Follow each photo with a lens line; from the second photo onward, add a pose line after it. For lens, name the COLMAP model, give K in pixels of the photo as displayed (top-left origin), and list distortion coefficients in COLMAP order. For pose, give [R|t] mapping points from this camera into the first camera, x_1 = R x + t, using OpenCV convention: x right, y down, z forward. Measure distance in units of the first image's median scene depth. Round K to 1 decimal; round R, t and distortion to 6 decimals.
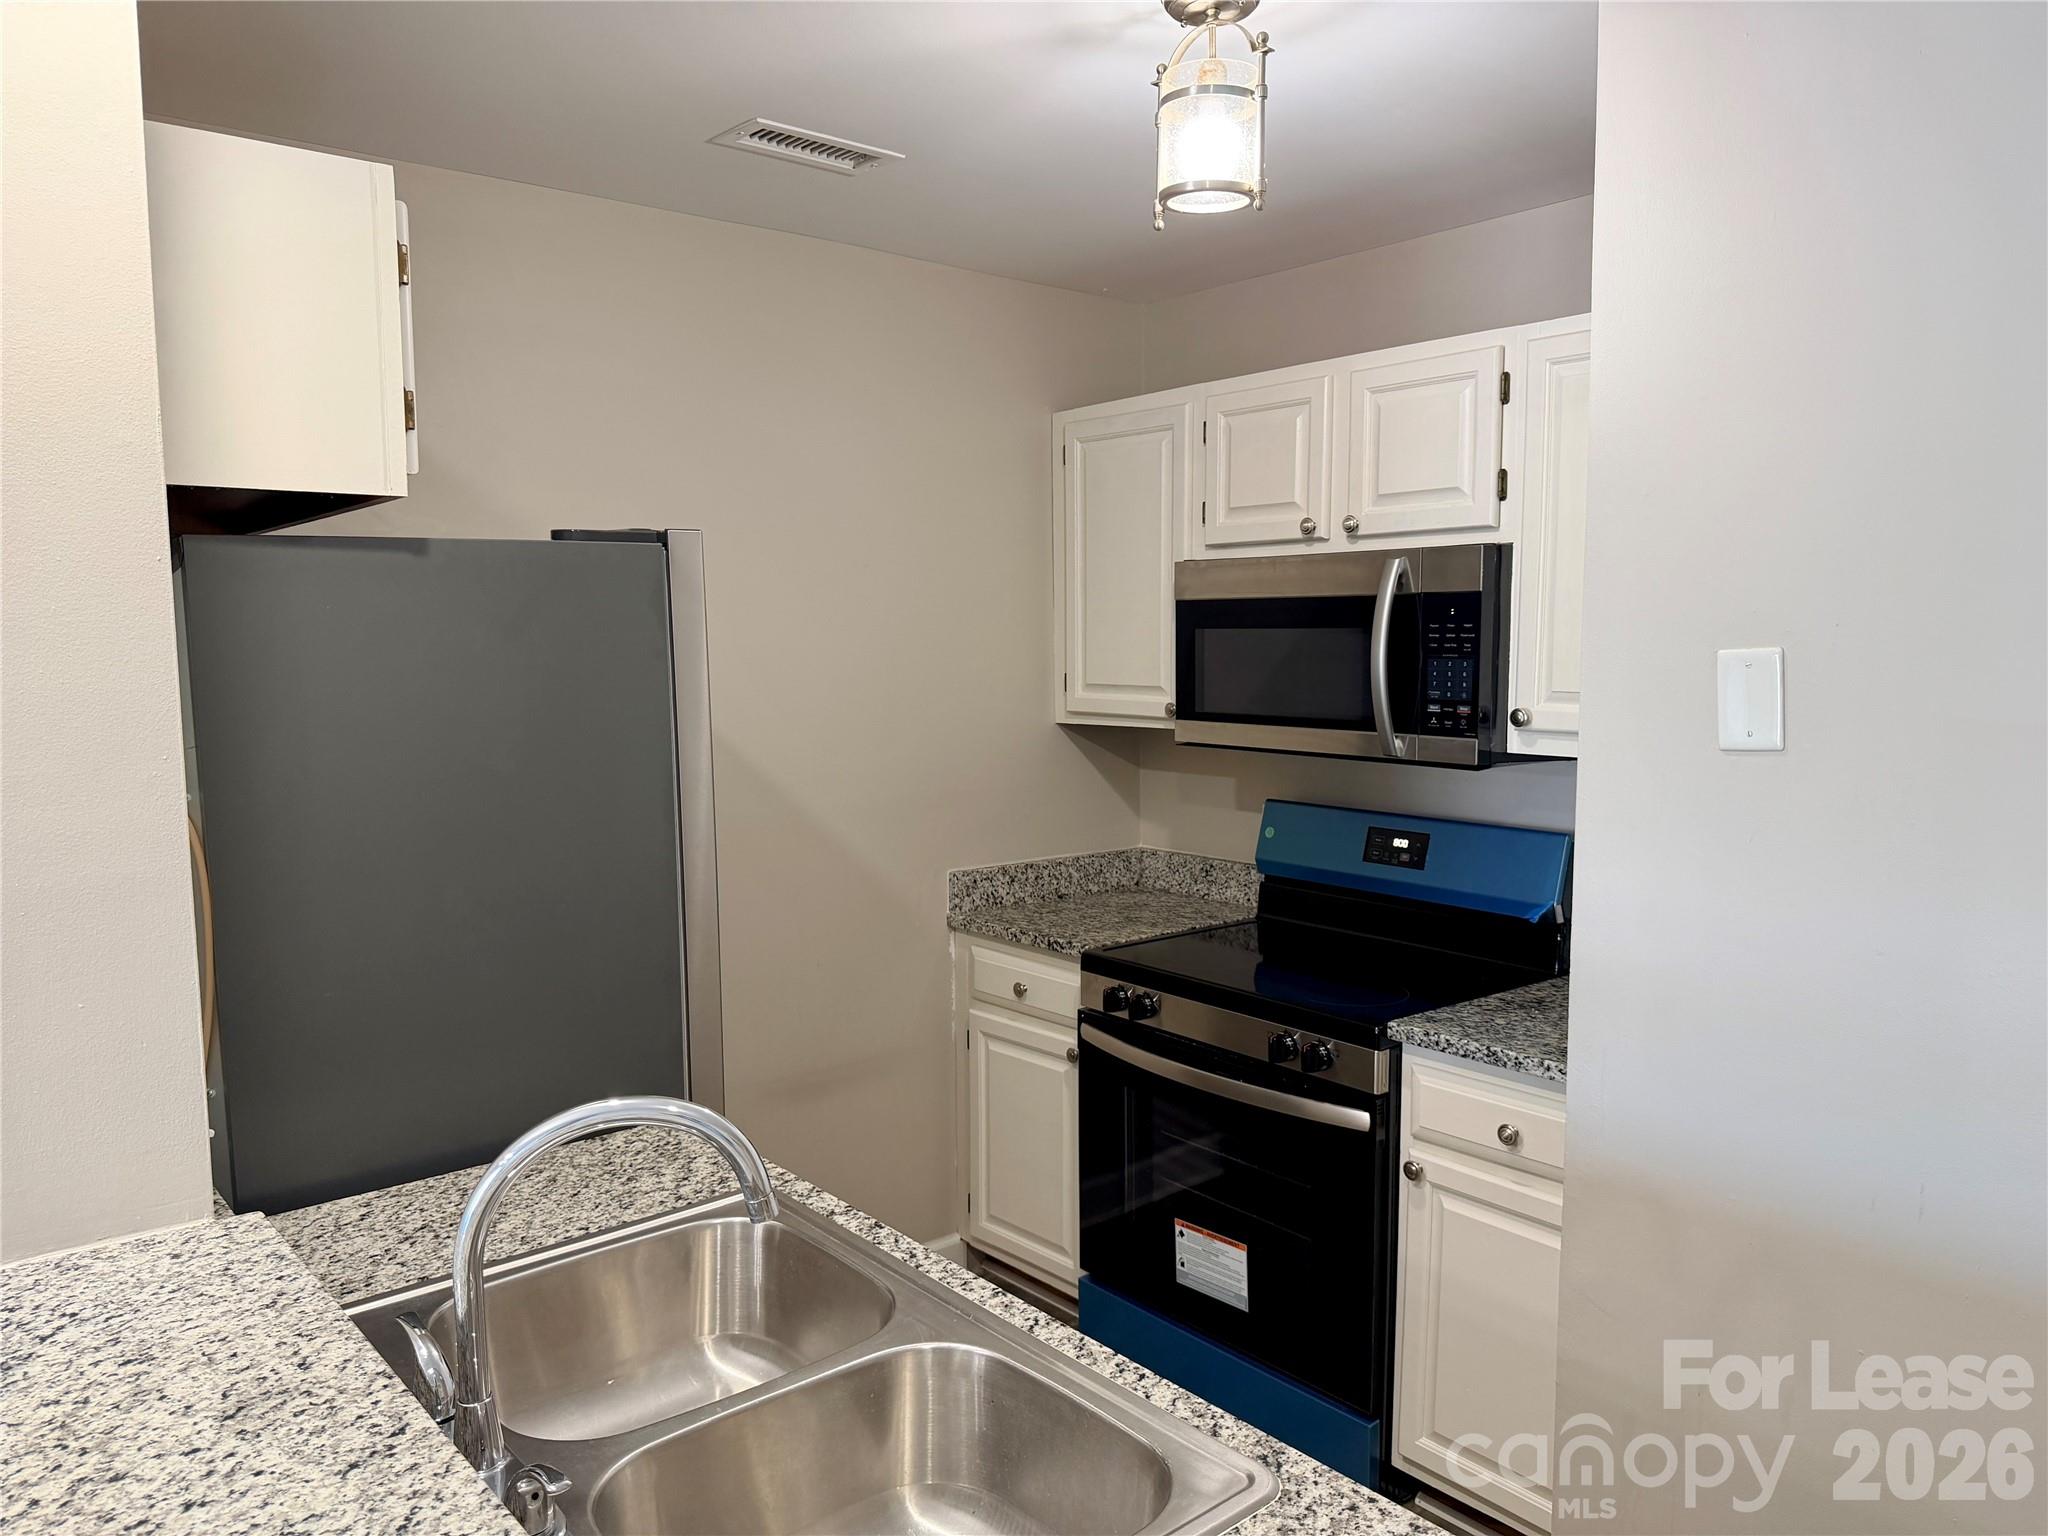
lens RADIAL K [[1433.2, 0, 1022.8], [0, 1433.2, 769.8], [0, 0, 1]] dist [0.075673, -0.109240]
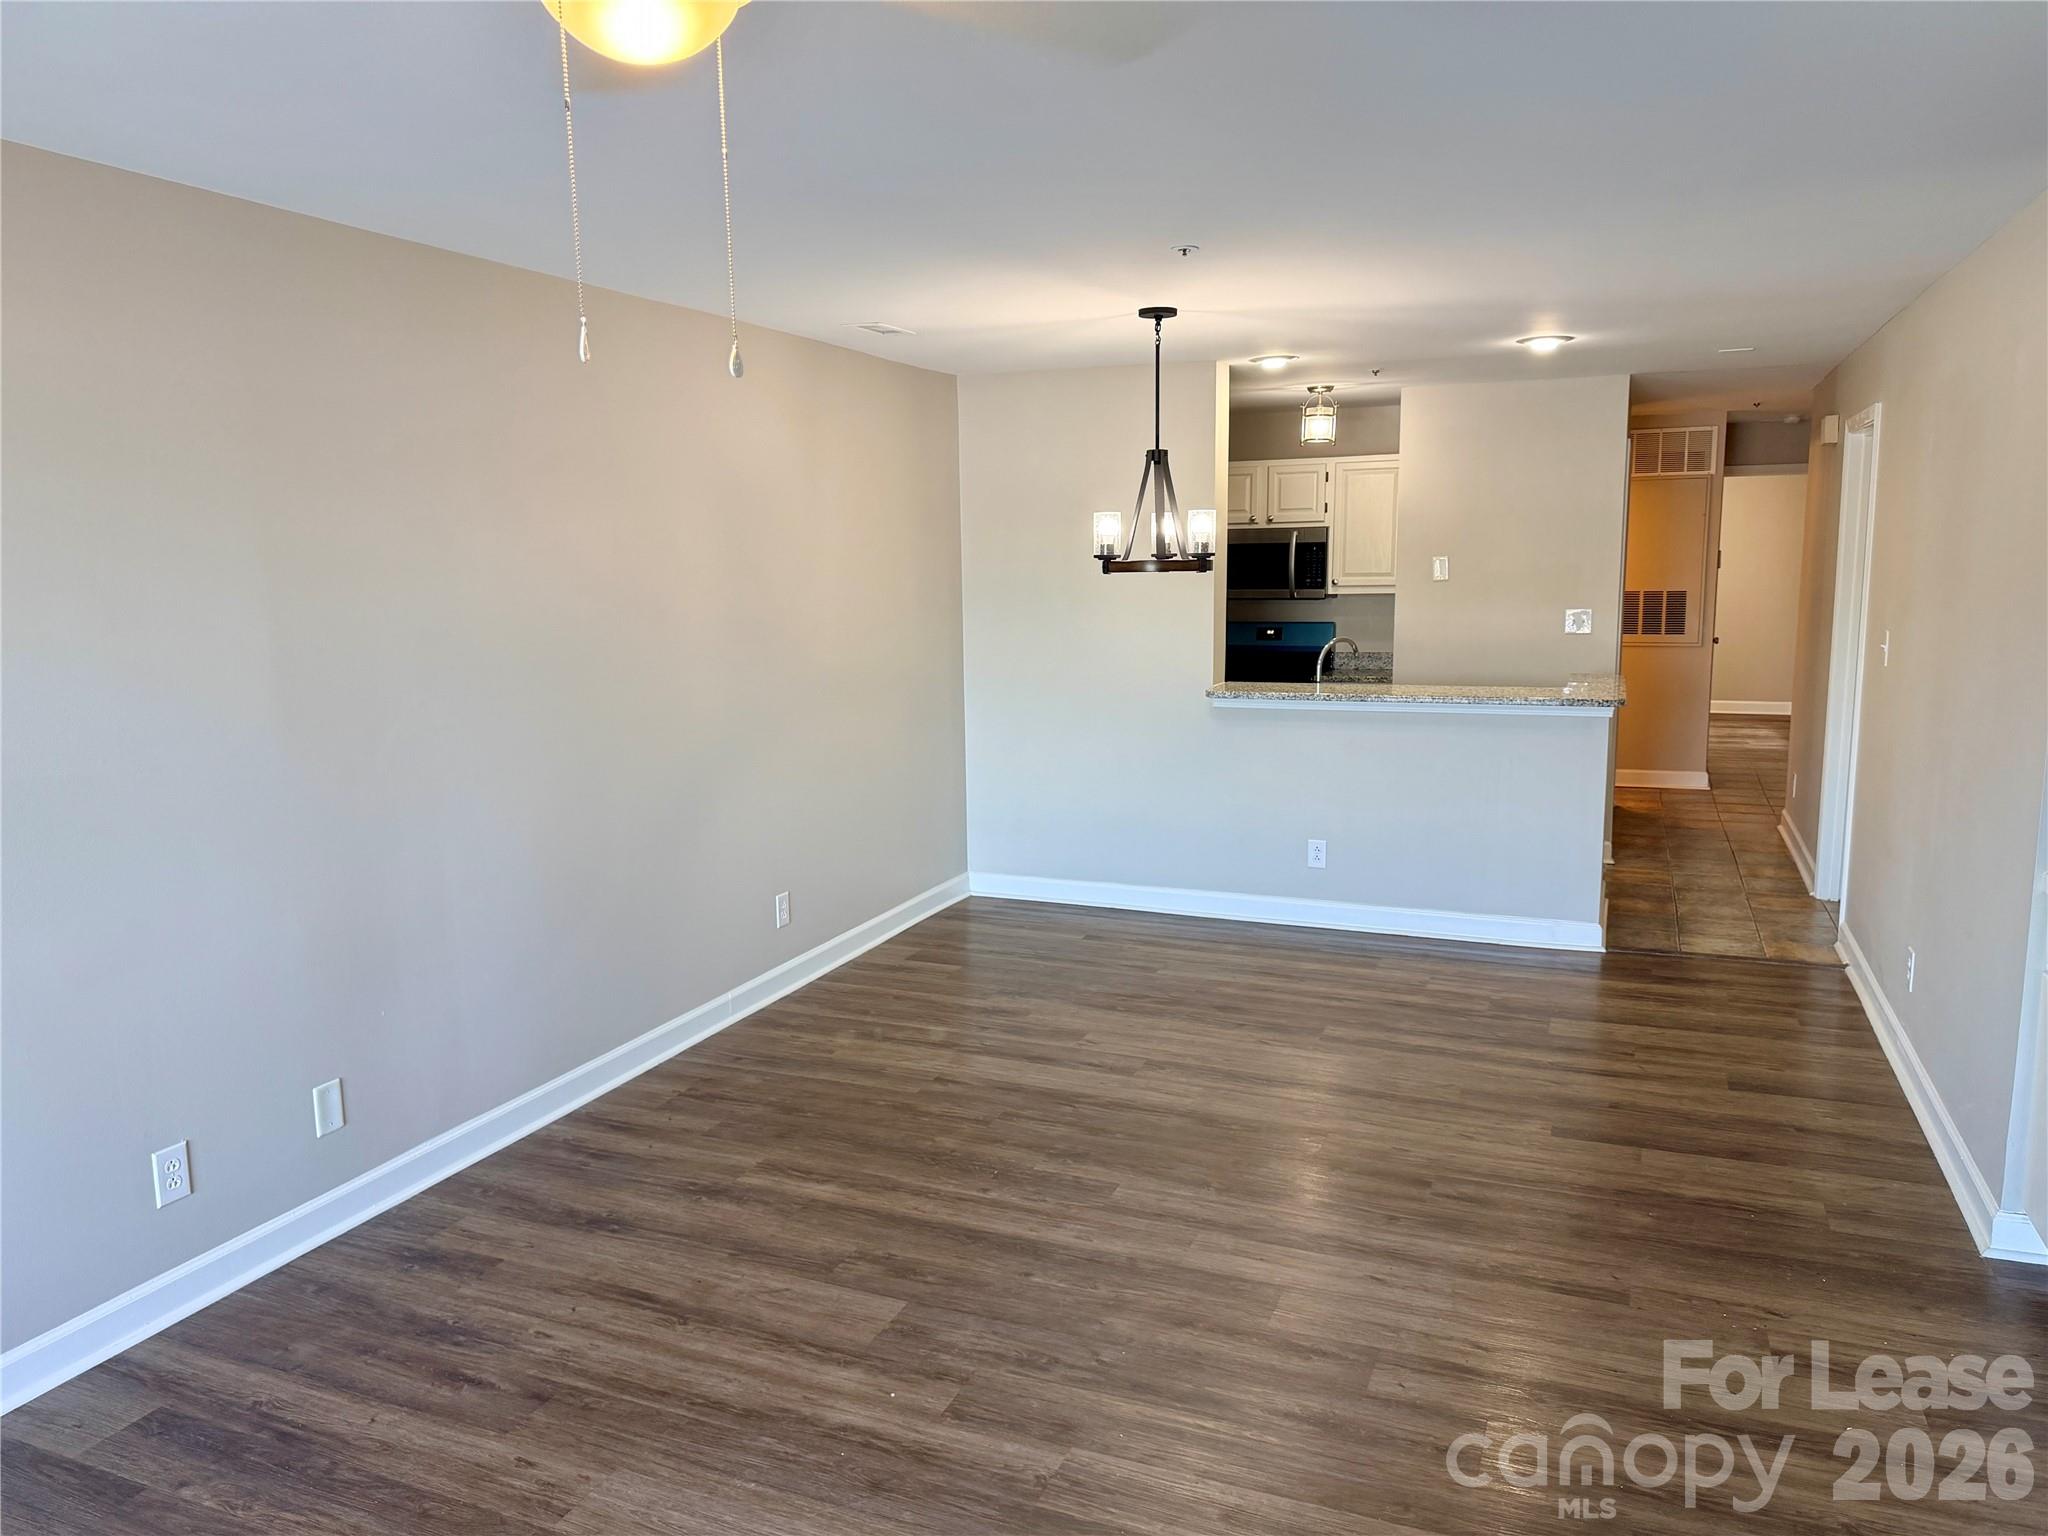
lens RADIAL K [[1433.2, 0, 1021.5], [0, 1433.2, 768.3], [0, 0, 1]] dist [0.075673, -0.109240]
pose [[0.882902, -0.070316, 0.464262, -1.598716], [0.051749, 0.997272, 0.052631, 0.153931], [-0.466697, -0.022444, 0.884133, -1.346730]]
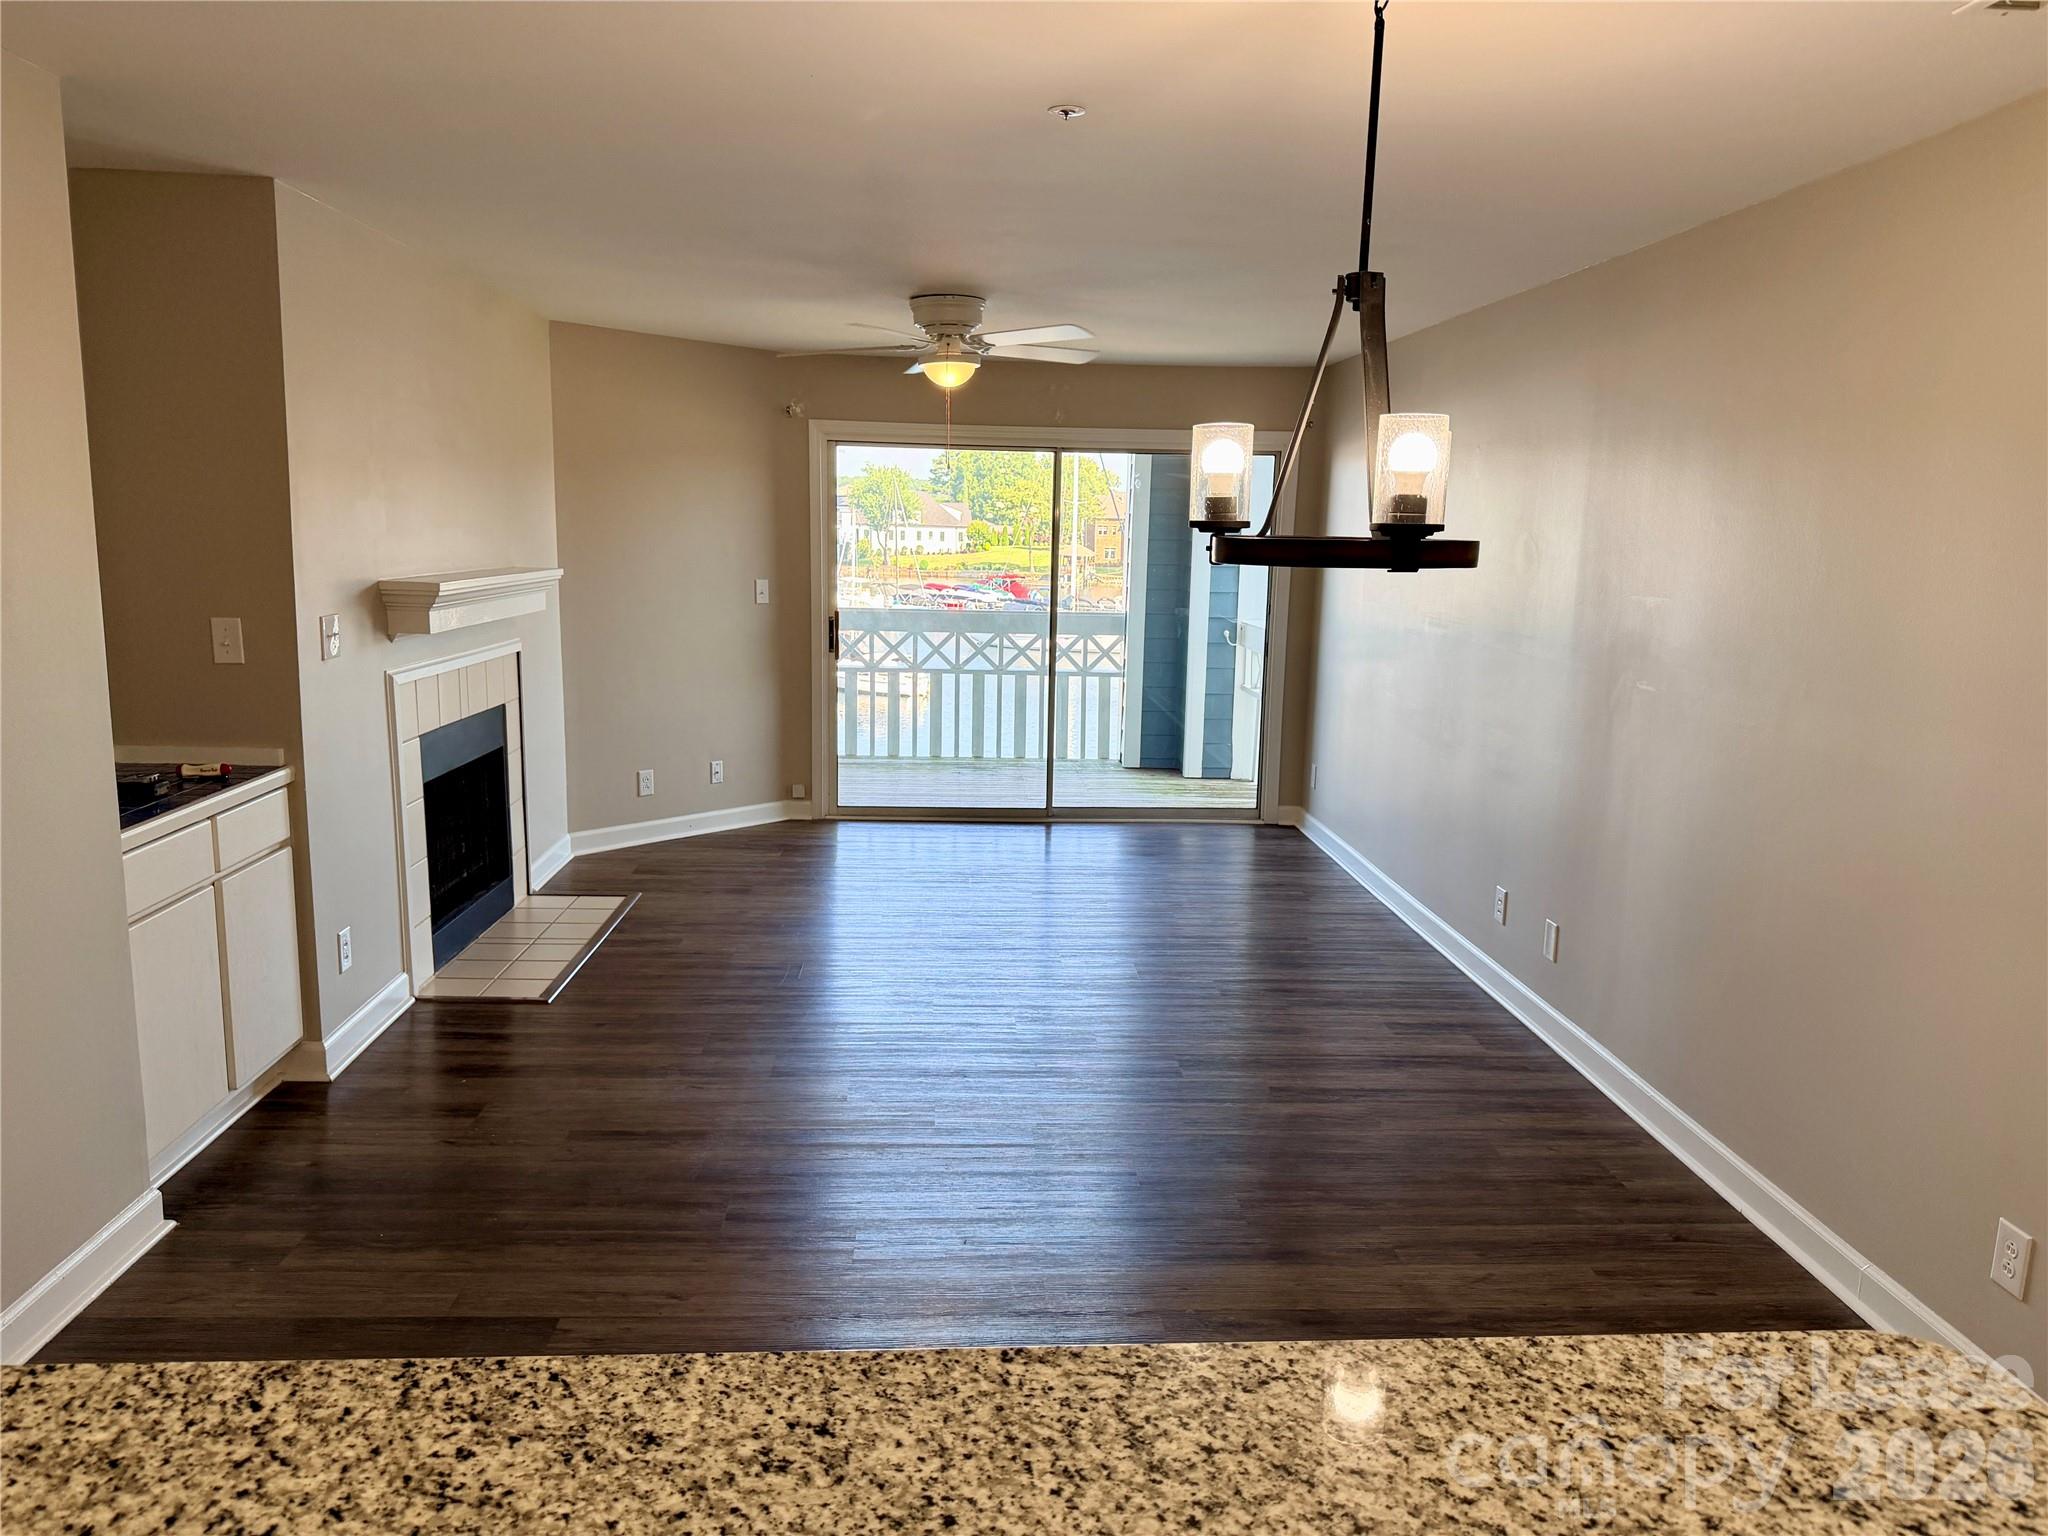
lens RADIAL K [[1433.2, 0, 1035.3], [0, 1433.2, 765.5], [0, 0, 1]] dist [0.075673, -0.109240]
pose [[-0.584271, 0.134339, -0.800363, 0.041366], [-0.100481, 0.966642, 0.235600, -0.039443], [0.805314, 0.218076, -0.551282, 0.386363]]
